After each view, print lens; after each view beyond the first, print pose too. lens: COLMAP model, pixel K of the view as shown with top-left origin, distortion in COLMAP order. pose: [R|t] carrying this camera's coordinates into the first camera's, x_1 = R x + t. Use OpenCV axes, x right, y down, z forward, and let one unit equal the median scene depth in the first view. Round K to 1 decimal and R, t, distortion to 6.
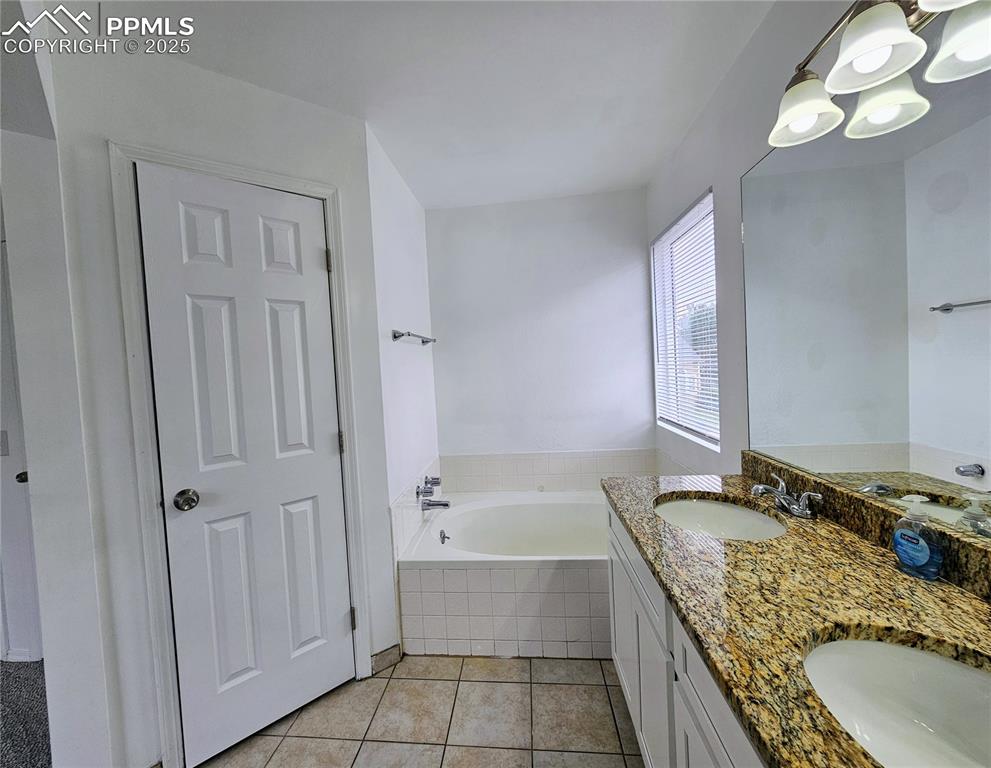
lens RADIAL K [[417.3, 0, 477.6], [0, 417.3, 380.9], [0, 0, 1]] dist [0.000204, 0.000142]
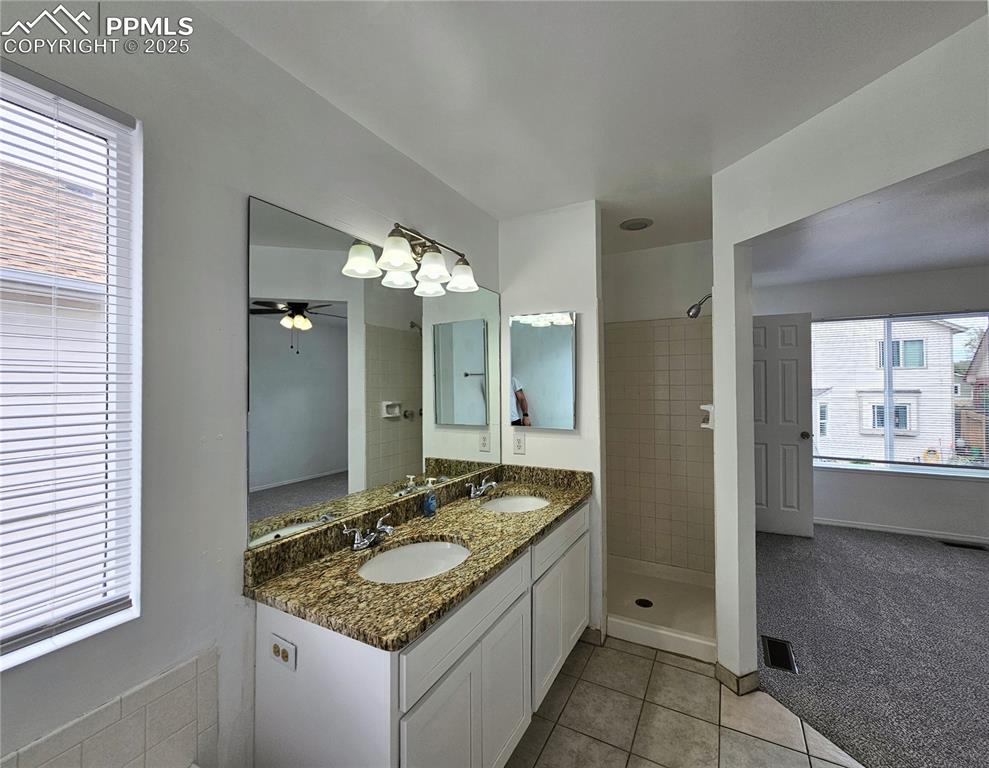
lens RADIAL K [[417.9, 0, 509.1], [0, 417.9, 382.8], [0, 0, 1]] dist [-0.001568, -0.000018]
pose [[-0.932182, 0.061416, 0.356741, -0.082489], [0.067748, 0.997689, 0.005267, -0.123643], [-0.355593, 0.029078, -0.934188, 1.752889]]
